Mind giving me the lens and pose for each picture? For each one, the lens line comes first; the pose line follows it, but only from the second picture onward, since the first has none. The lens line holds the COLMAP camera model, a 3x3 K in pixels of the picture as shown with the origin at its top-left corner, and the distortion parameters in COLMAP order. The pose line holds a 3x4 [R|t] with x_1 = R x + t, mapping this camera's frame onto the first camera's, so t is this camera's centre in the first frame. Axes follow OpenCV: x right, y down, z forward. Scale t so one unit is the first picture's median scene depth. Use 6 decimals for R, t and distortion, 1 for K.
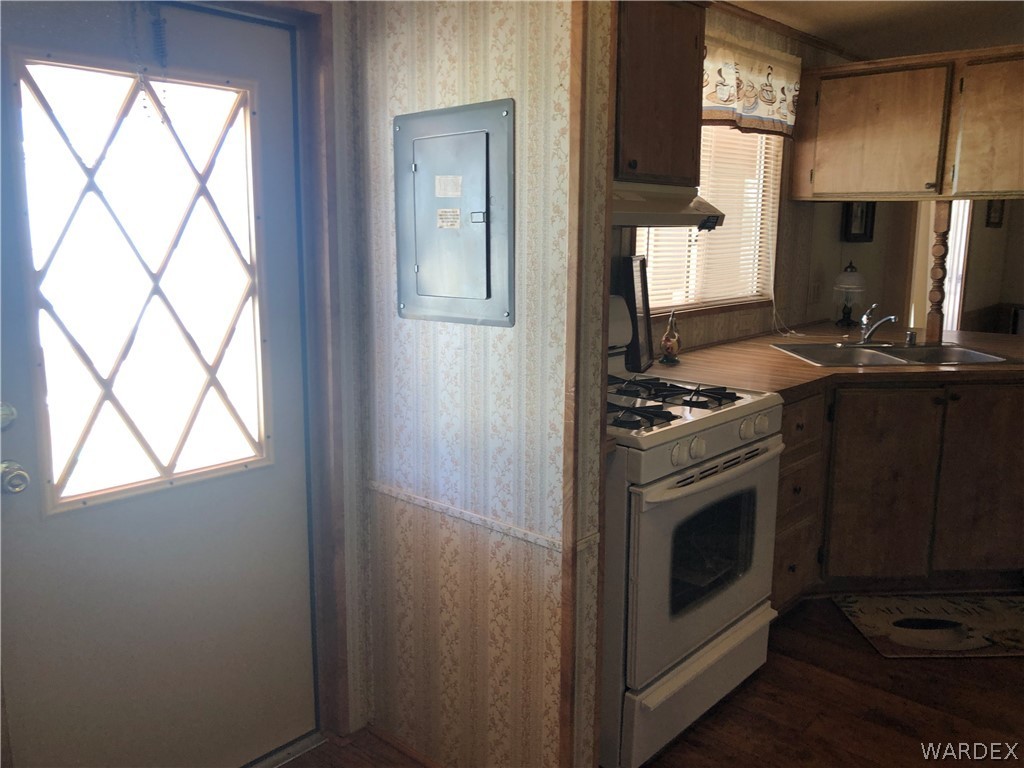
lens RADIAL K [[843.5, 0, 513.5], [0, 843.5, 379.0], [0, 0, 1]] dist [0.031658, -0.037810]
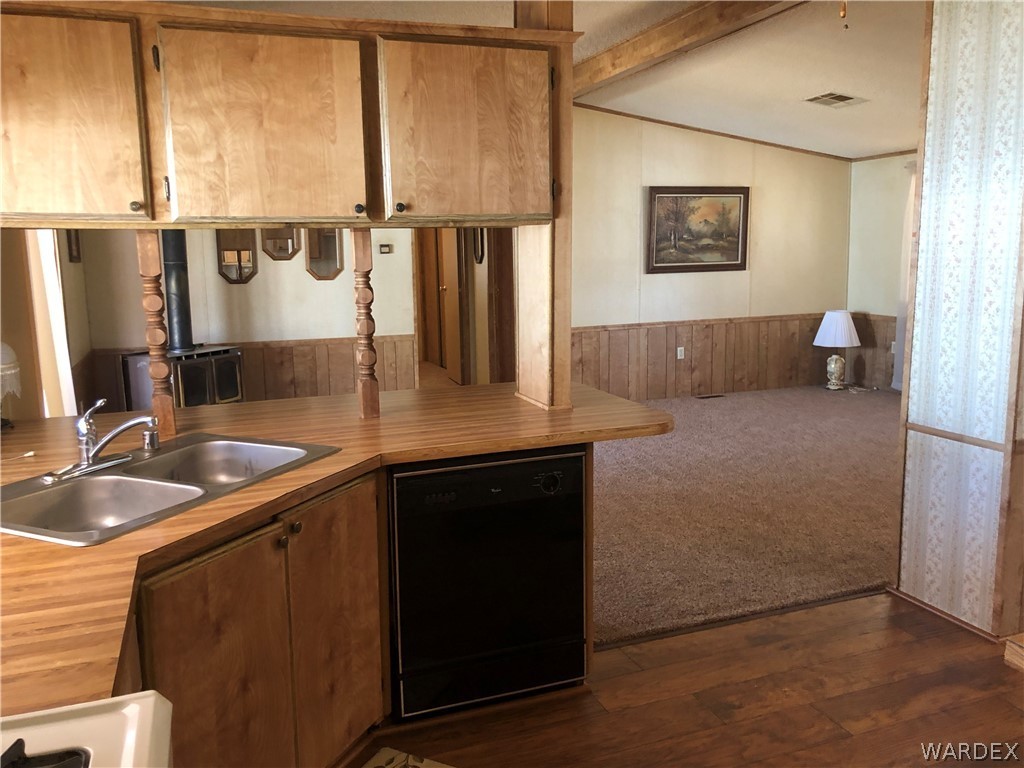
lens RADIAL K [[839.8, 0, 515.7], [0, 839.8, 376.3], [0, 0, 1]] dist [0.025837, -0.004295]
pose [[0.462200, -0.142199, 0.875300, 0.045079], [0.174211, 0.982385, 0.067604, -0.099584], [-0.869495, 0.121240, 0.478831, 0.485770]]
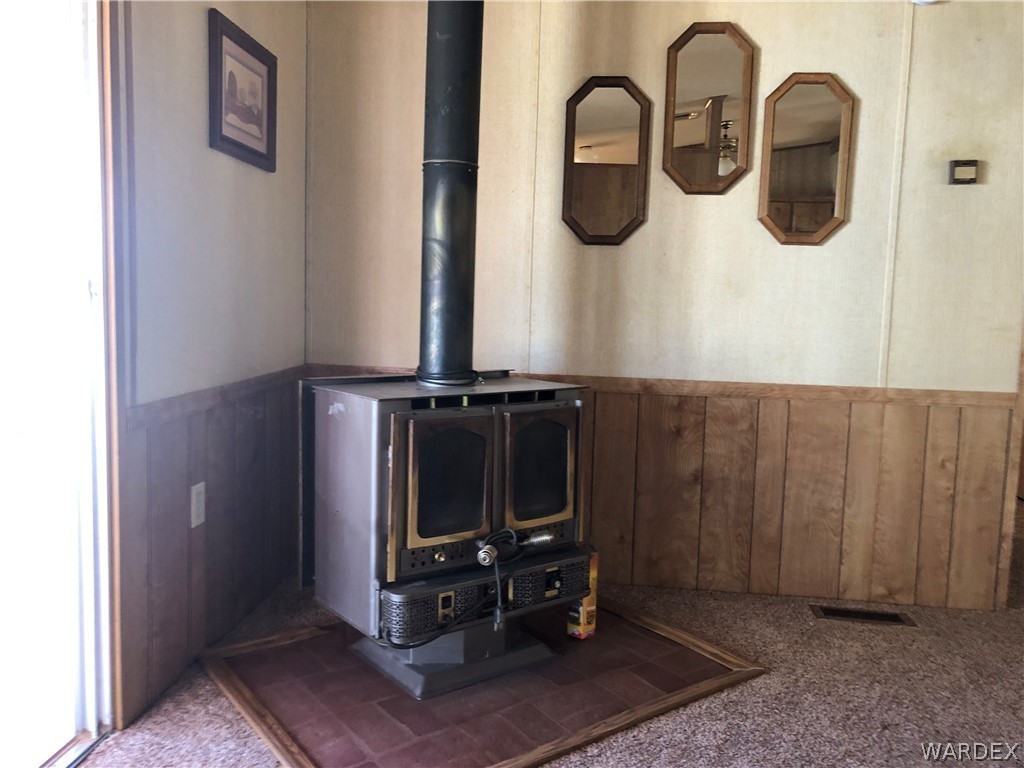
lens RADIAL K [[839.8, 0, 515.7], [0, 839.8, 376.3], [0, 0, 1]] dist [0.025837, -0.004295]
pose [[0.807678, -0.039720, 0.588285, 0.905571], [0.078034, 0.996153, -0.039878, -0.127691], [-0.584437, 0.078115, 0.807670, 1.321281]]
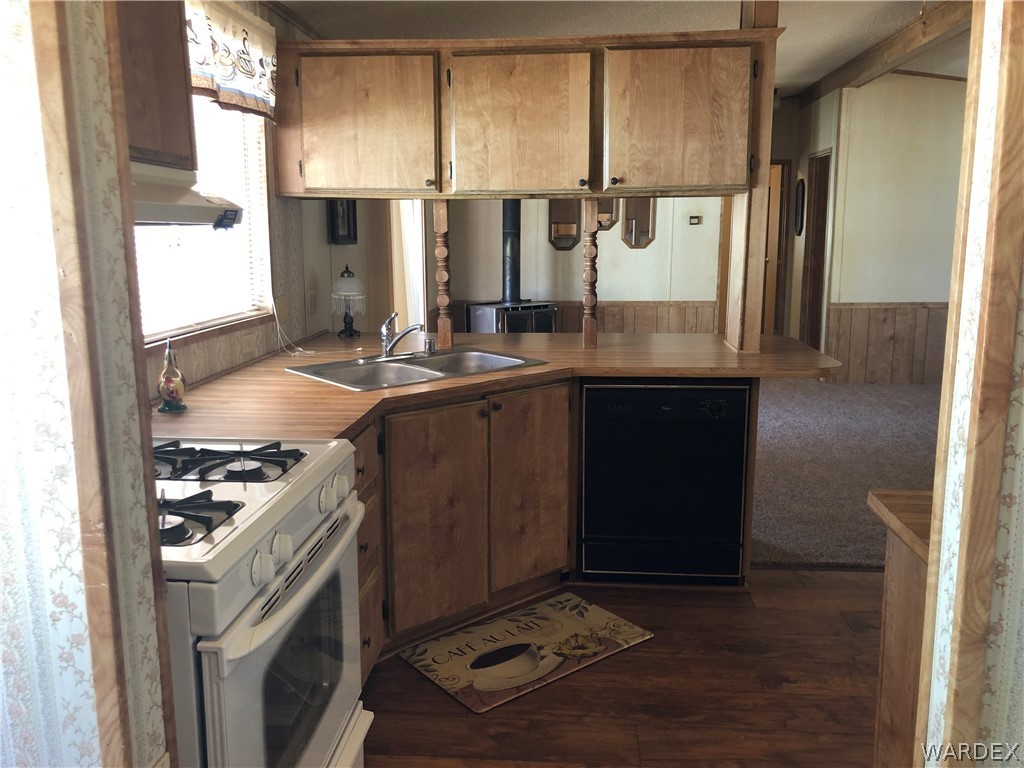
lens RADIAL K [[843.5, 0, 513.5], [0, 843.5, 379.0], [0, 0, 1]] dist [0.031658, -0.037810]
pose [[0.795336, -0.111076, 0.595905, -0.015724], [0.113713, 0.992955, 0.033316, -0.035707], [-0.595408, 0.041265, 0.802363, 0.220199]]
